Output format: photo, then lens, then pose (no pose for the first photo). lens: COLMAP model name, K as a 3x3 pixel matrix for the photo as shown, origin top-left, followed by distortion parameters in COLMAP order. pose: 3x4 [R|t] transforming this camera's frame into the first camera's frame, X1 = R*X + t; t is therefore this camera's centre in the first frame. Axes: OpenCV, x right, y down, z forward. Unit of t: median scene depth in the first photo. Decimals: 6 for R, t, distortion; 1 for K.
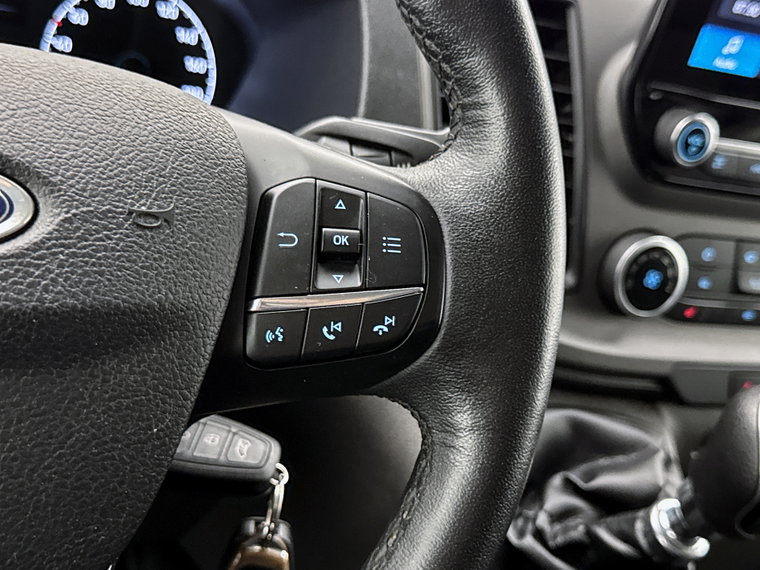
lens RADIAL K [[969.8, 0, 362.2], [0, 969.8, 292.4], [0, 0, 1]] dist [0.065227, 0.000000]
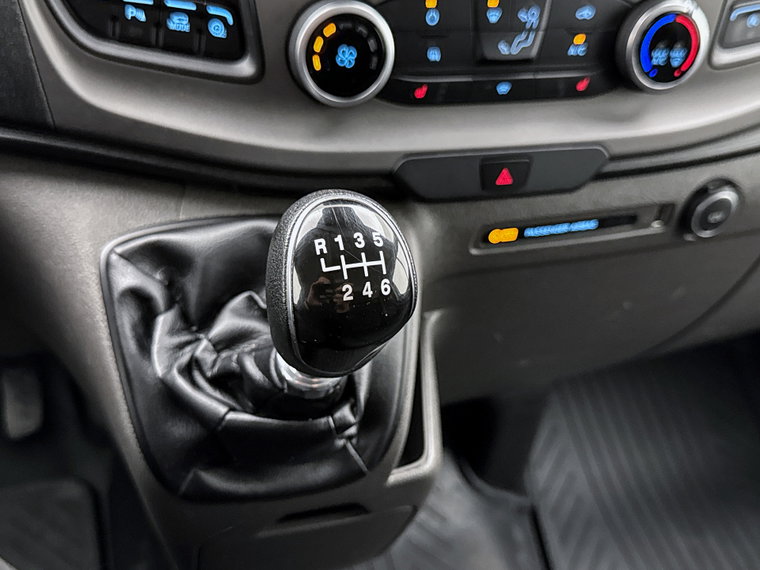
lens RADIAL K [[872.9, 0, 385.3], [0, 872.9, 288.5], [0, 0, 1]] dist [0.083137, 0.000000]
pose [[0.991010, -0.058677, -0.120237, 0.406753], [0.083697, 0.973023, 0.214990, 0.021497], [0.104378, -0.223121, 0.969186, 0.233943]]
